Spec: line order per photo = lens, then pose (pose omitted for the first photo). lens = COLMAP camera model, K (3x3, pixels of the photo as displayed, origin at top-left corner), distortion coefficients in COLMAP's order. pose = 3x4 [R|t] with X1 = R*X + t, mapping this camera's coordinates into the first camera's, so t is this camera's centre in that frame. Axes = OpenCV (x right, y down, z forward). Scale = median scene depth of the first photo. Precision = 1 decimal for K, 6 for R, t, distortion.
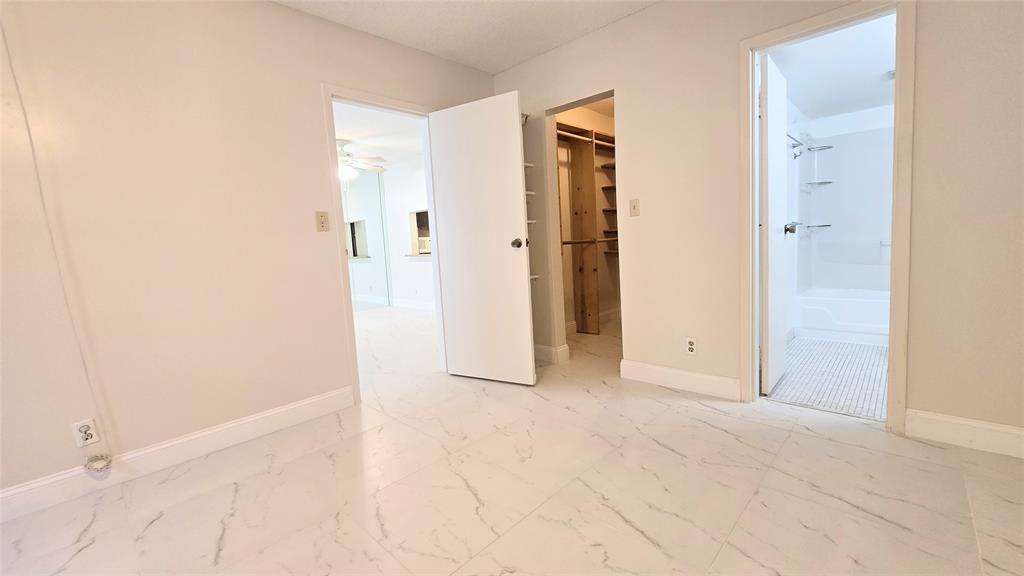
lens RADIAL K [[422.8, 0, 510.1], [0, 422.8, 281.0], [0, 0, 1]] dist [0.001471, -0.000124]
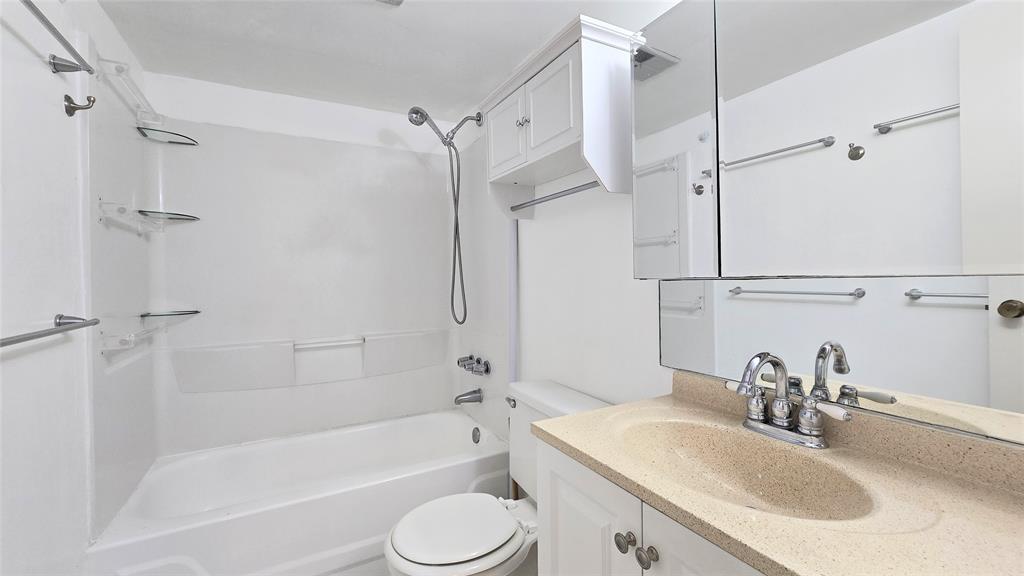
lens RADIAL K [[422.8, 0, 510.1], [0, 422.8, 281.0], [0, 0, 1]] dist [0.001471, -0.000124]
pose [[0.312098, 0.043157, 0.949069, 0.617393], [0.085484, 0.993640, -0.073295, -0.147737], [-0.946196, 0.104005, 0.306424, 0.778149]]
